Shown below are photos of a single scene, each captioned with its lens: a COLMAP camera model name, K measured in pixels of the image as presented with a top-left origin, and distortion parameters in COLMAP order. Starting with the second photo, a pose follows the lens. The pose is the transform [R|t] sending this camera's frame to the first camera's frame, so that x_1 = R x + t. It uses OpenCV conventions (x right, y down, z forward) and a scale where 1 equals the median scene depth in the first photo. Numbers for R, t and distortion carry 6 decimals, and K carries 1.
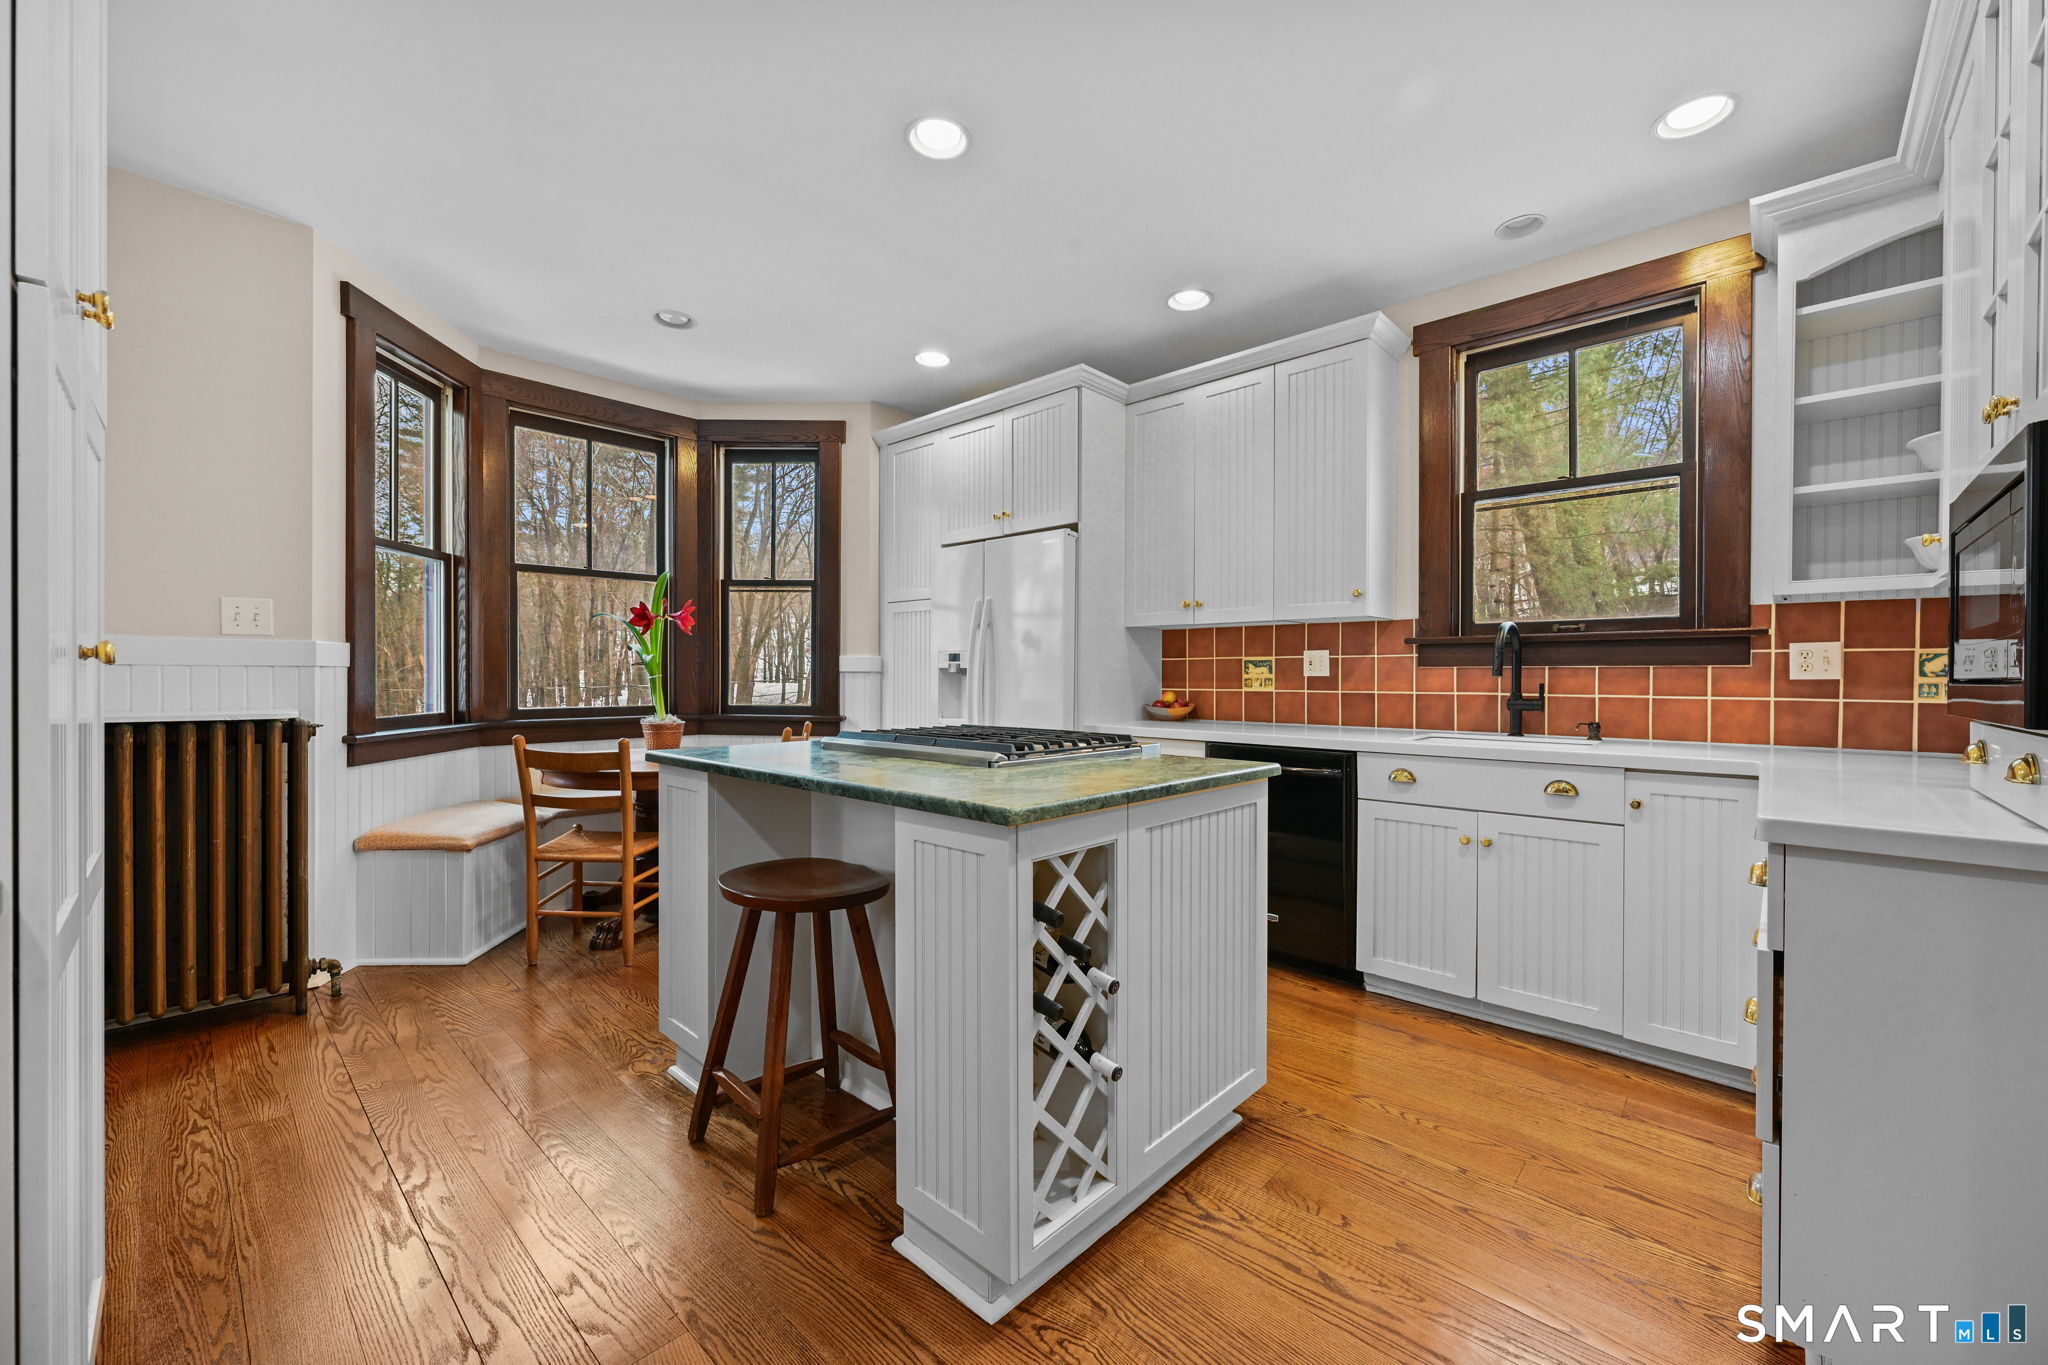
lens RADIAL K [[797.5, 0, 1022.6], [0, 797.5, 677.0], [0, 0, 1]] dist [0.012027, -0.000271]
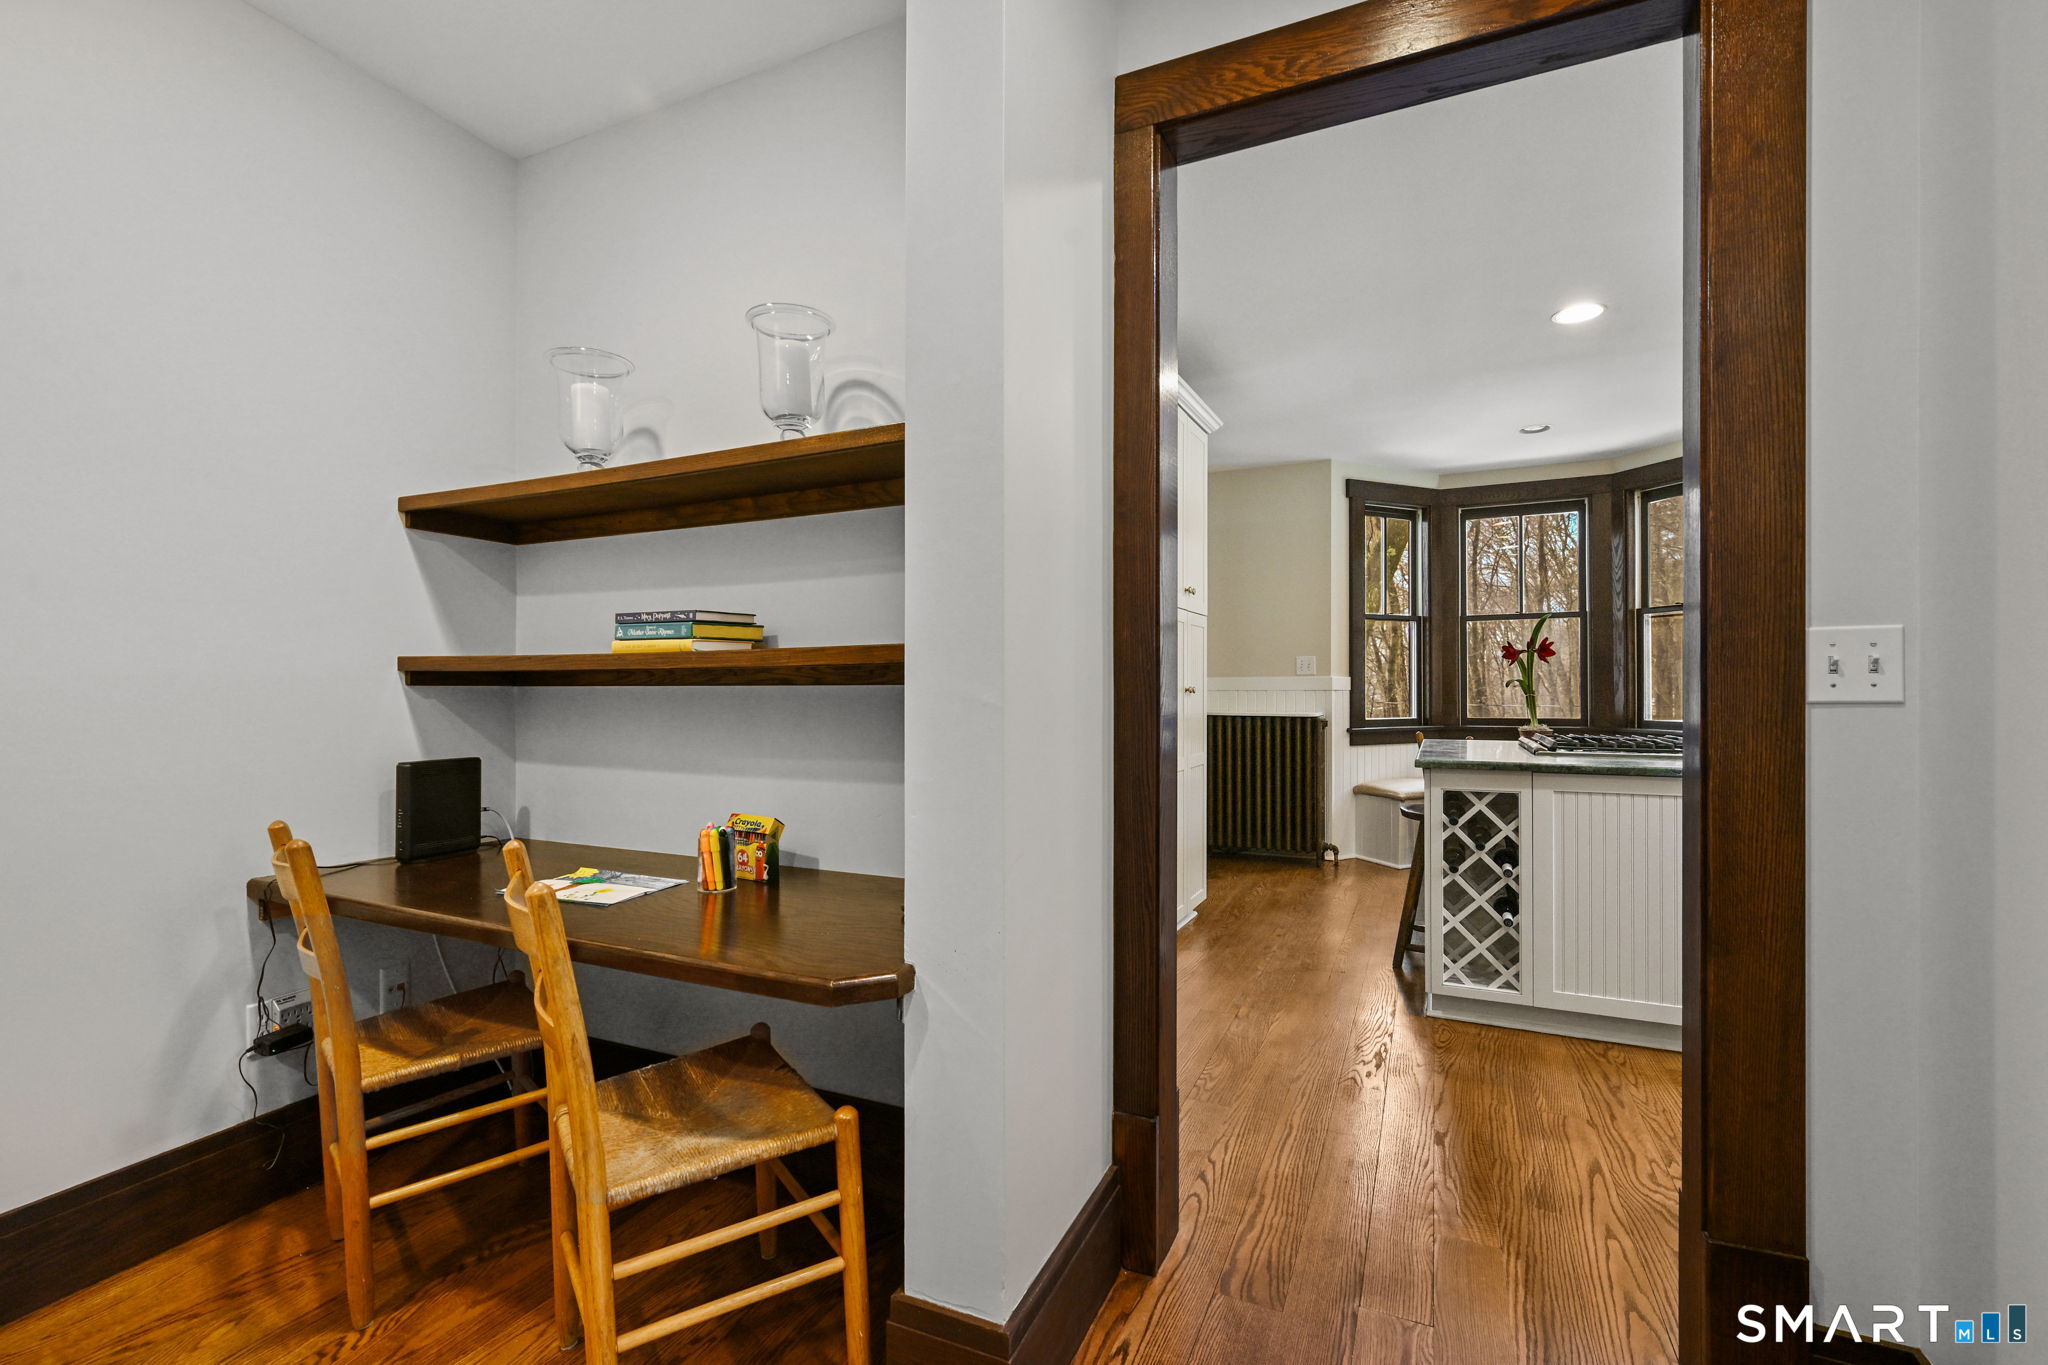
lens RADIAL K [[896.9, 0, 1028.4], [0, 896.9, 690.8], [0, 0, 1]] dist [0.000002, -0.000004]
pose [[0.315490, -0.002052, -0.948927, 0.831280], [-0.002692, 0.999992, -0.003058, -0.003423], [0.948925, 0.003520, 0.315482, -0.312675]]
